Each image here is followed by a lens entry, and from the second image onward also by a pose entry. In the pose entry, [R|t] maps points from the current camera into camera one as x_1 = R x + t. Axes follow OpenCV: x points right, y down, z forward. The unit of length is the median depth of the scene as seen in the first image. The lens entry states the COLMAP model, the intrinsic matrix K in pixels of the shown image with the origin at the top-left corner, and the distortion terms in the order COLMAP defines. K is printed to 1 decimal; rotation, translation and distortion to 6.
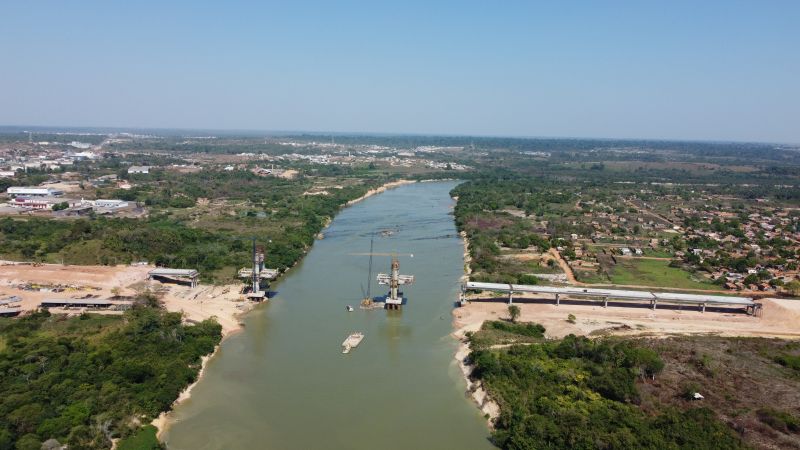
lens RADIAL K [[602.1, 0, 396.2], [0, 602.1, 225.7], [0, 0, 1]] dist [-0.002970, -0.000707]
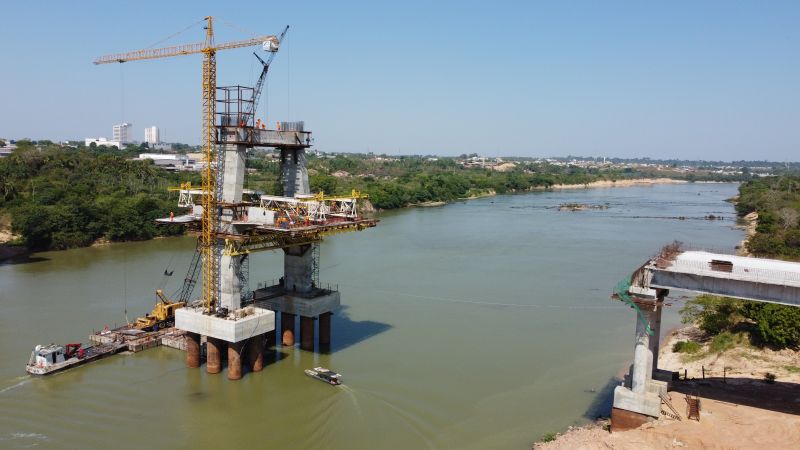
lens RADIAL K [[602.1, 0, 395.1], [0, 602.1, 219.5], [0, 0, 1]] dist [-0.002970, -0.000707]
pose [[0.898873, 0.042974, -0.436098, 0.063462], [-0.072223, 0.996099, -0.050707, 0.052816], [0.432217, 0.077075, 0.898470, 0.453990]]
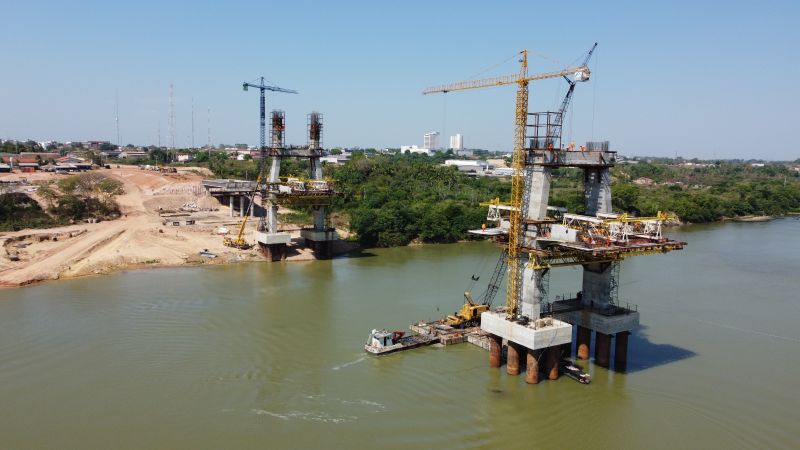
lens RADIAL K [[602.1, 0, 399.5], [0, 602.1, 220.1], [0, 0, 1]] dist [-0.002970, -0.000707]
pose [[0.600397, 0.073728, -0.796296, 0.066245], [-0.132053, 0.991212, -0.007791, 0.051202], [0.788724, 0.109831, 0.604857, 0.447825]]
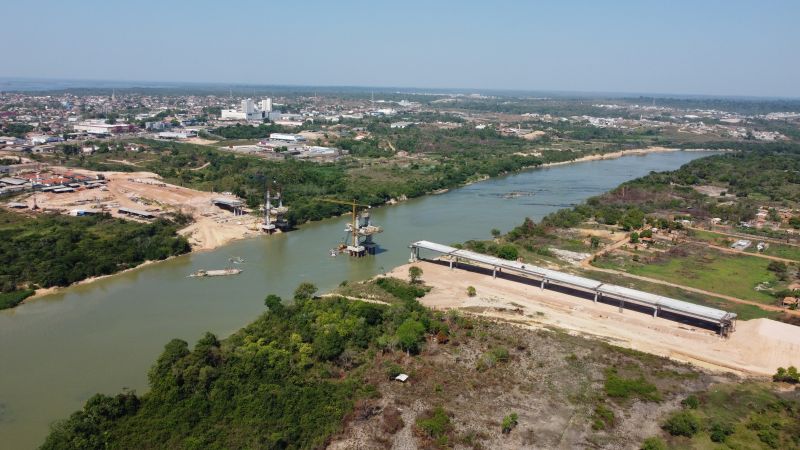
lens RADIAL K [[602.1, 0, 402.8], [0, 602.1, 224.3], [0, 0, 1]] dist [-0.002970, -0.000707]
pose [[0.838974, 0.121024, -0.530542, 0.325153], [-0.090003, 0.992388, 0.084052, -0.006170], [0.536676, -0.022767, 0.843481, 0.086430]]
